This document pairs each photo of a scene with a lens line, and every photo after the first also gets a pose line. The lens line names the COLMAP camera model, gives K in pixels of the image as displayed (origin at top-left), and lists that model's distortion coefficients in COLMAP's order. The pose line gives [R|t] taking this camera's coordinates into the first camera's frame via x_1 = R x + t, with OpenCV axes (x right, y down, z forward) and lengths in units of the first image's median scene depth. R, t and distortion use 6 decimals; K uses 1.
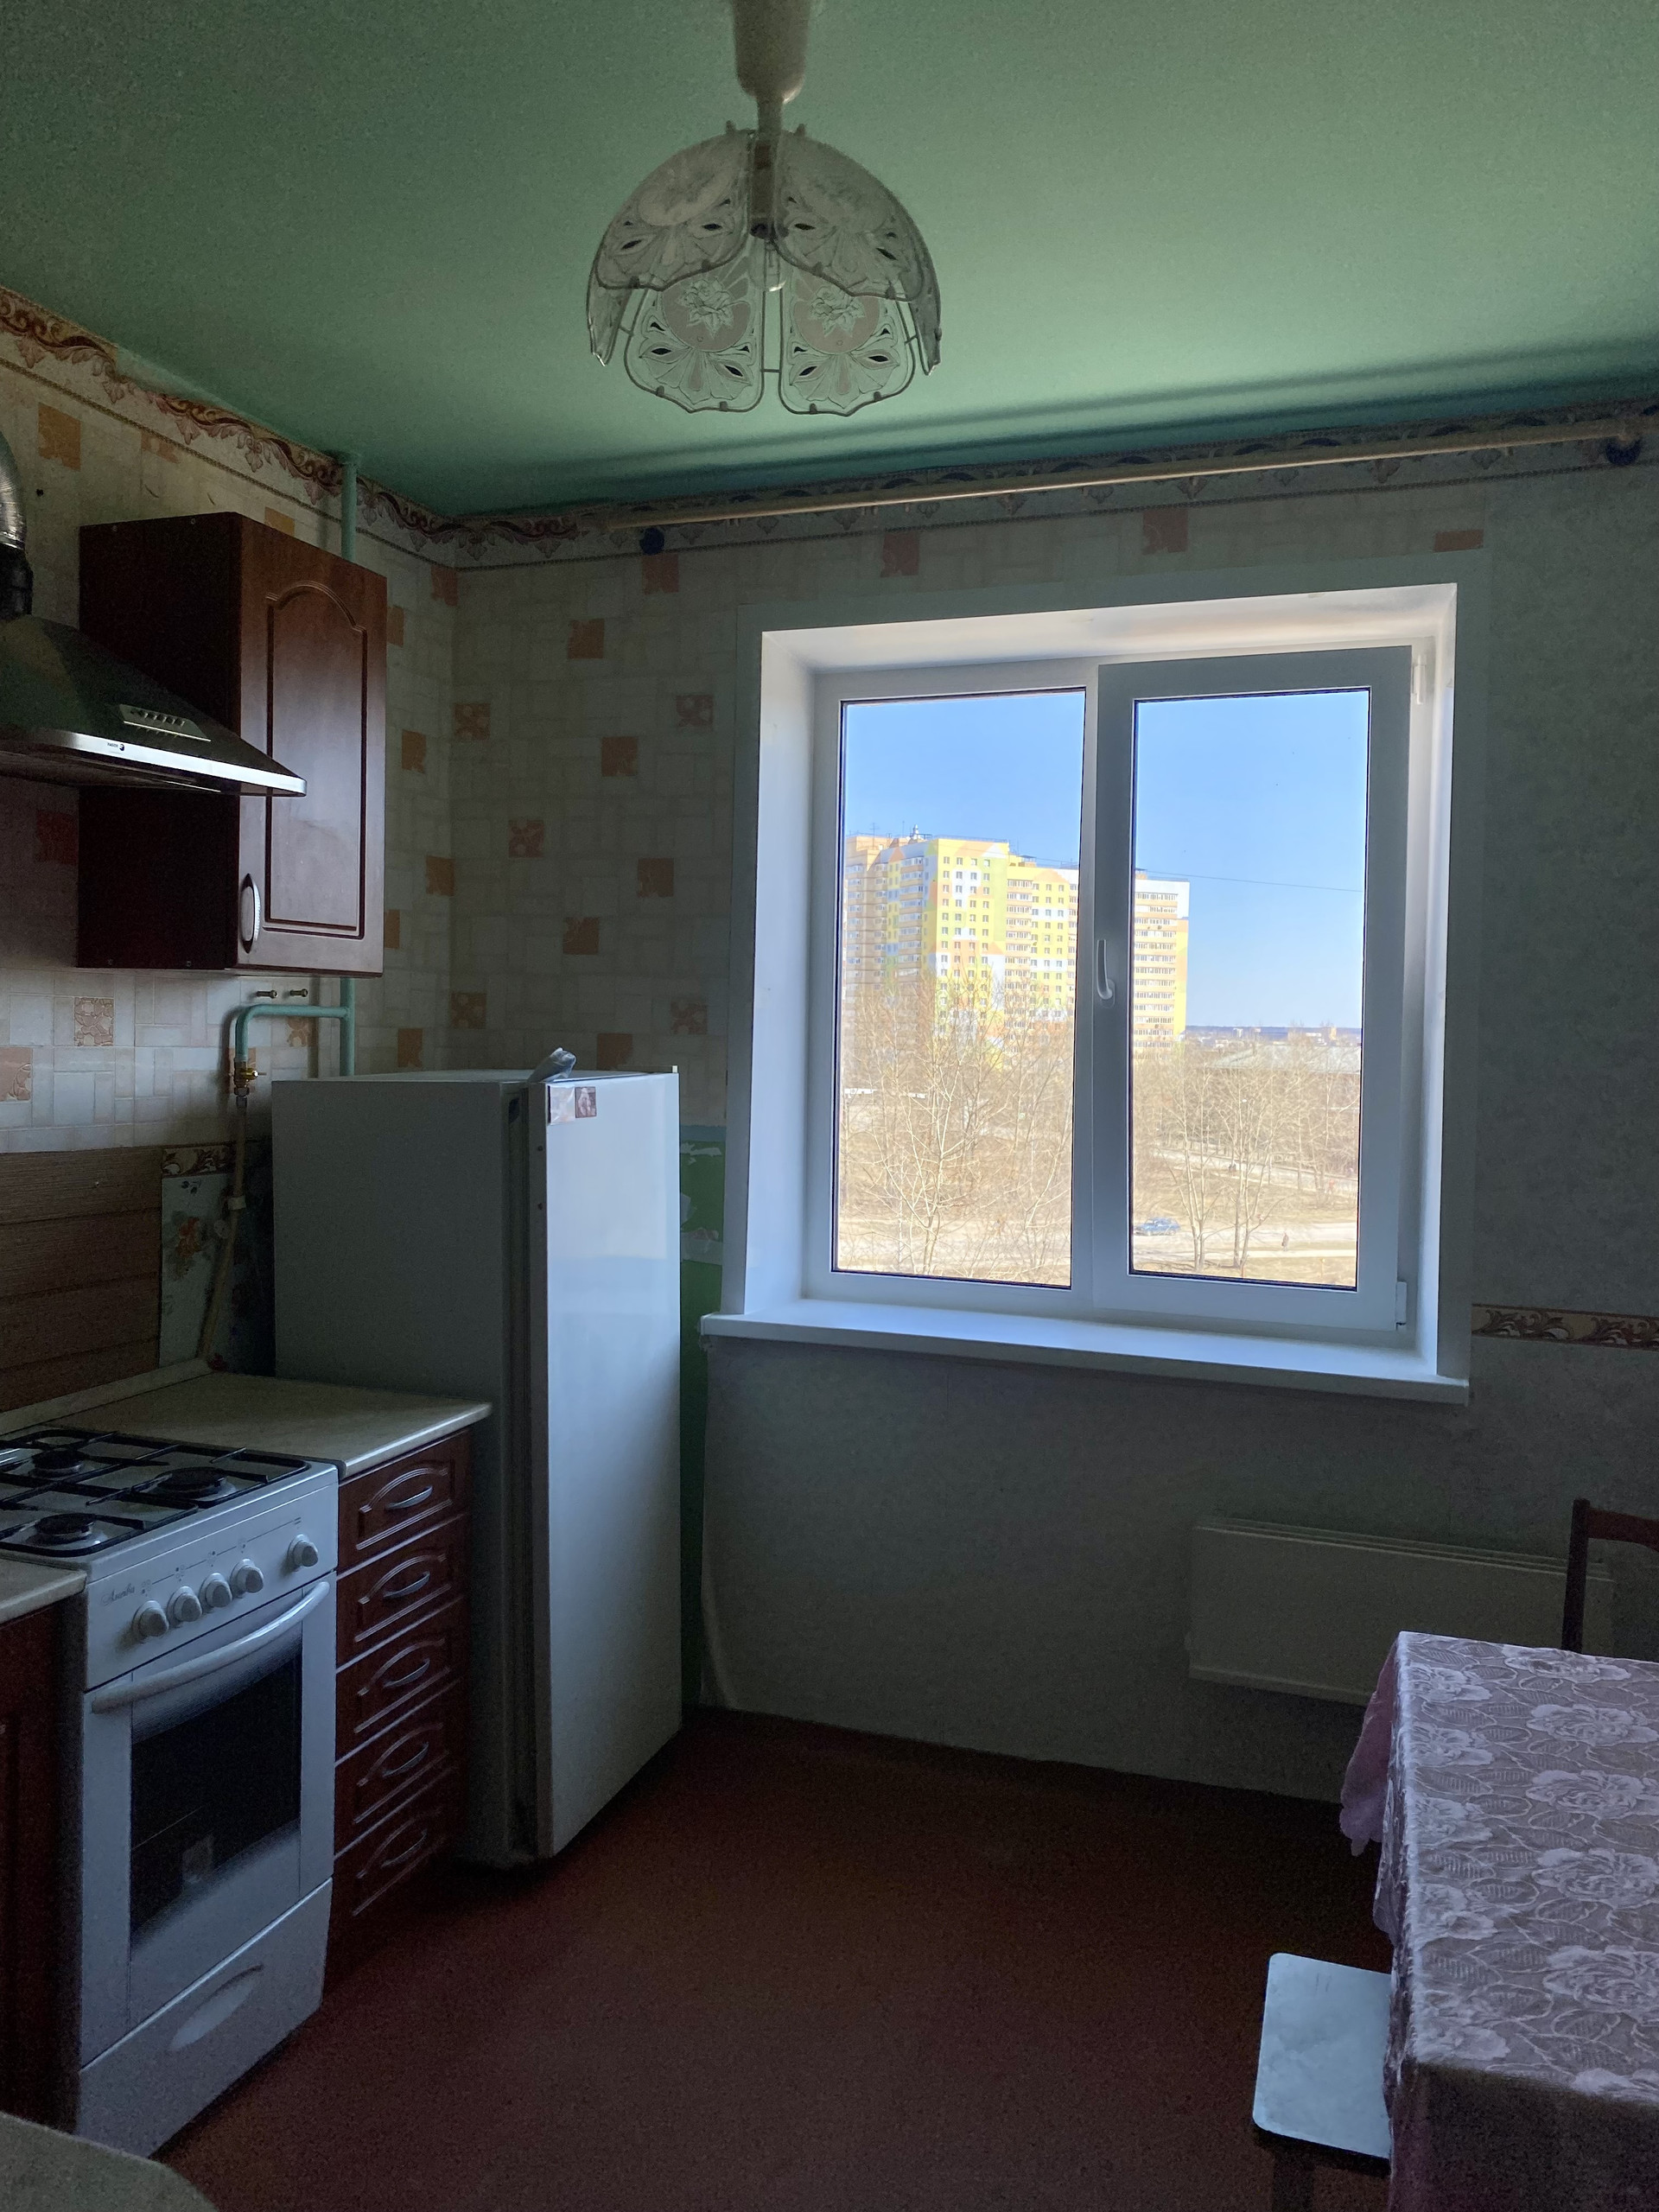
lens RADIAL K [[1643.9, 0, 829.5], [0, 1643.9, 1106.0], [0, 0, 1]] dist [-0.057174, 0.098933]
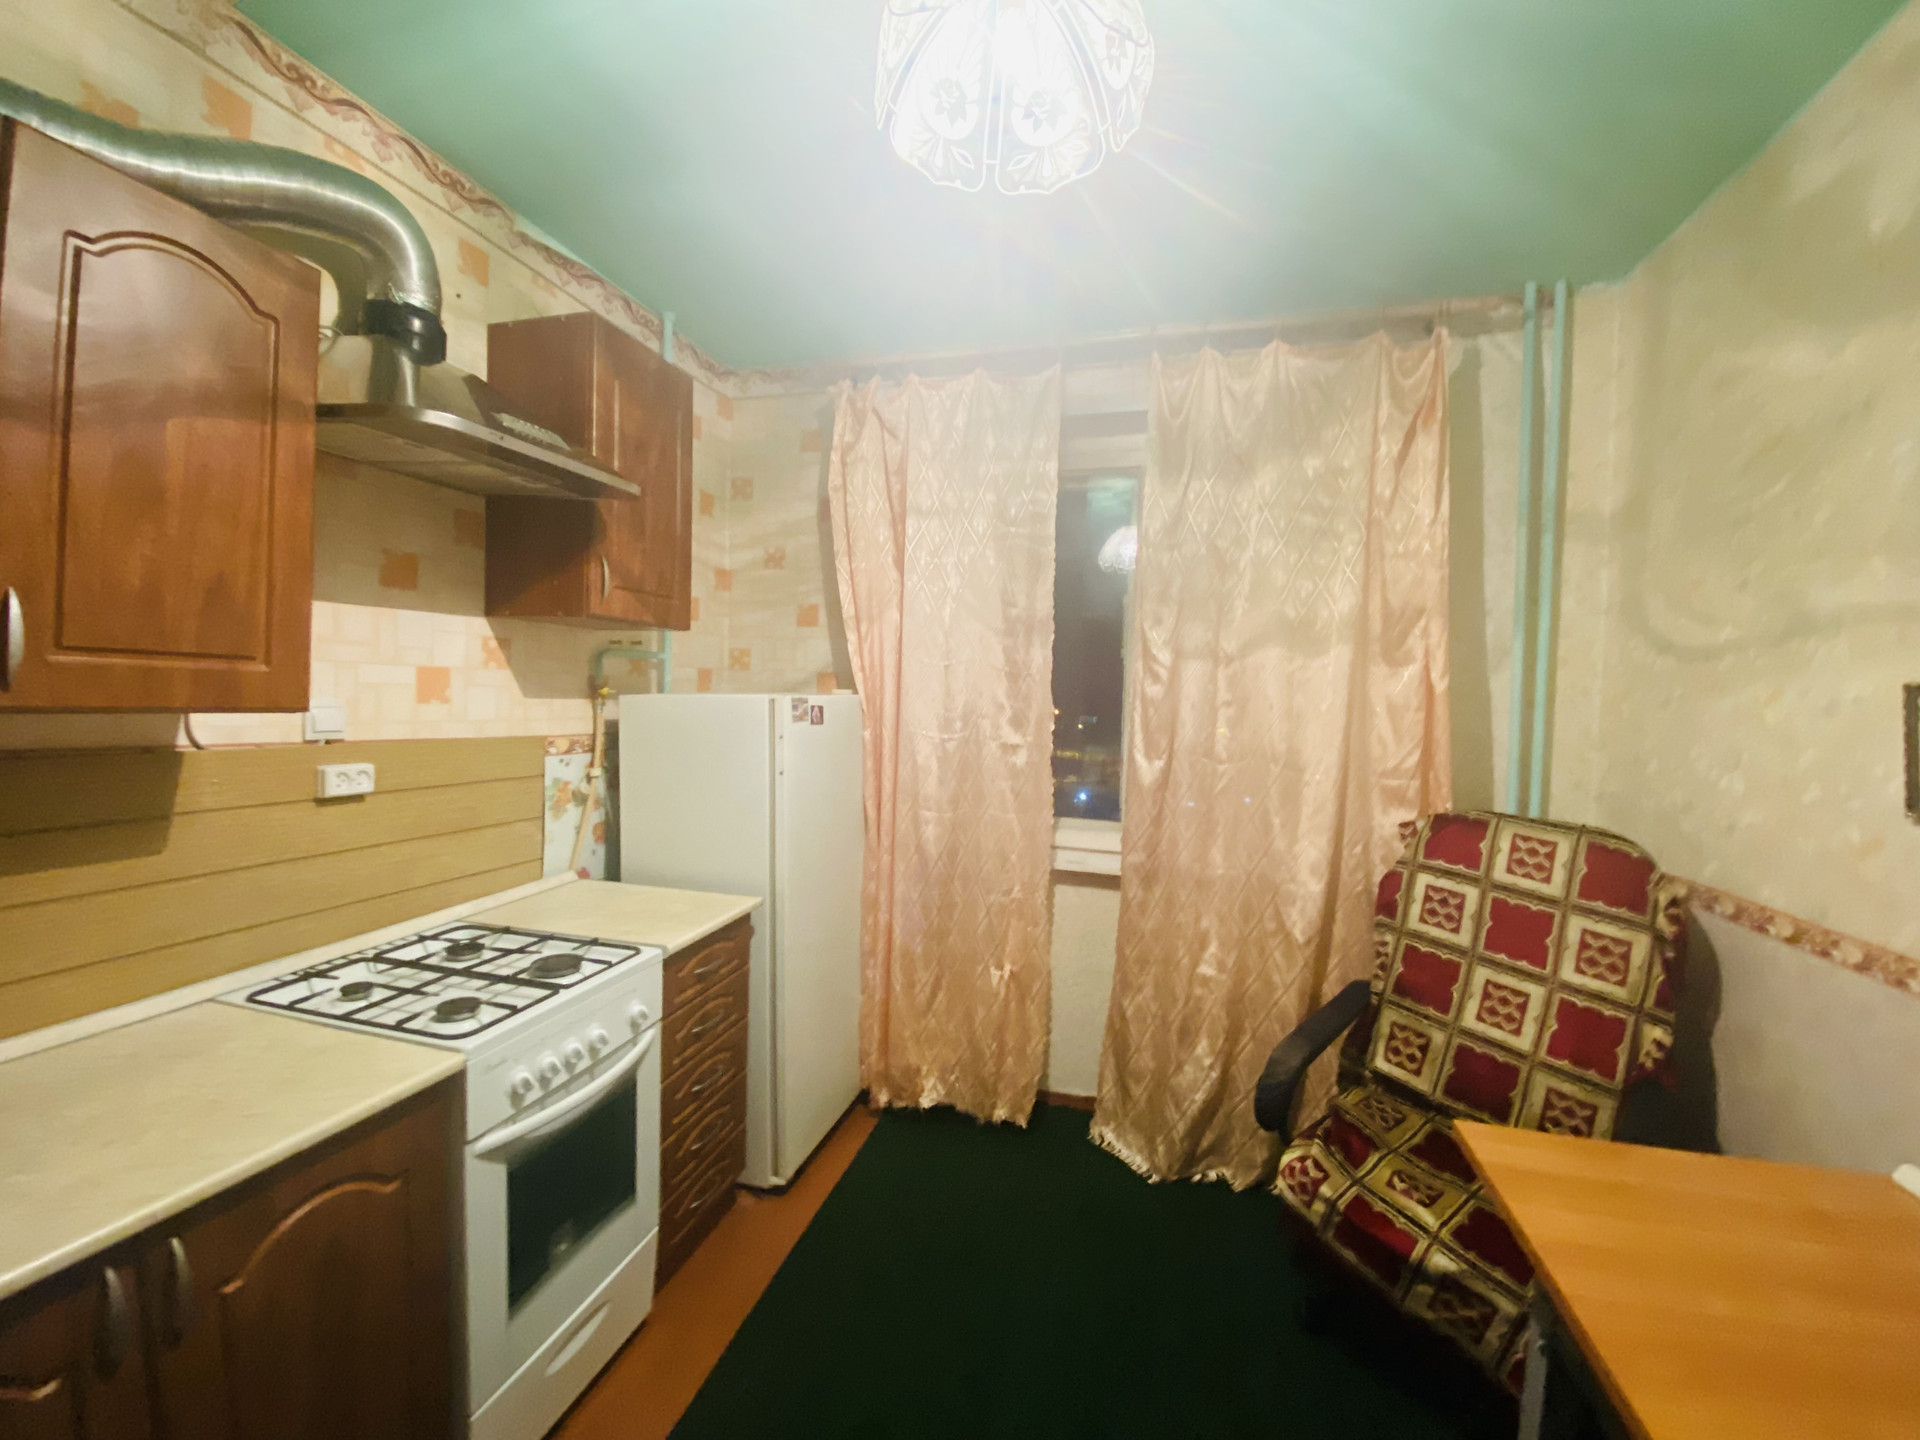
lens RADIAL K [[779.4, 0, 960.0], [0, 779.4, 720.0], [0, 0, 1]] dist [0.012182, -0.014948]
pose [[0.996885, 0.000473, 0.078867, -0.083372], [0.000009, 0.999981, -0.006106, 0.016087], [-0.078868, 0.006088, 0.996866, 0.257044]]
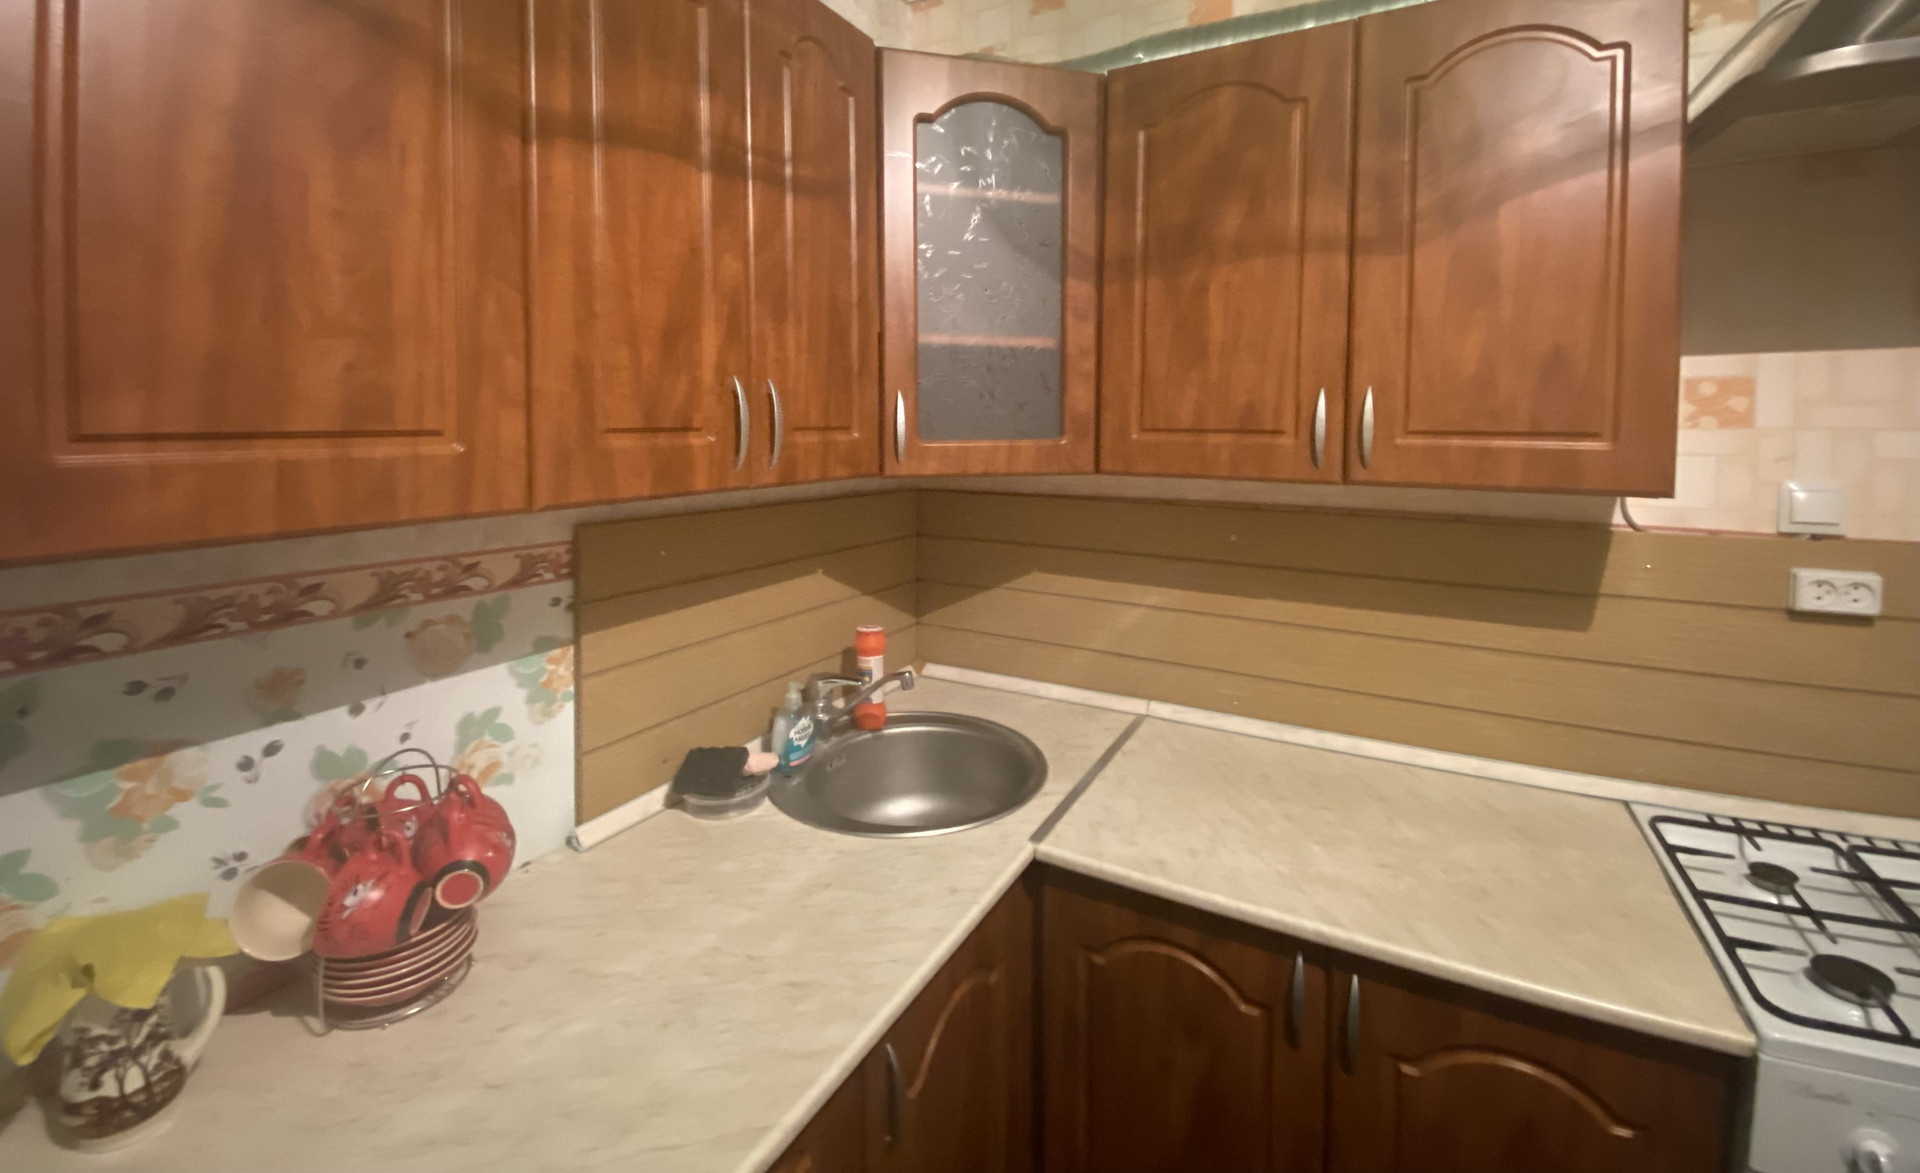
lens RADIAL K [[783.5, 0, 955.1], [0, 783.5, 451.3], [0, 0, 1]] dist [-0.000170, -0.000420]
pose [[-0.141201, -0.000064, -0.989981, -0.003460], [-0.042292, 0.999087, 0.005968, -0.002157], [0.989077, 0.042711, -0.141075, 0.471611]]
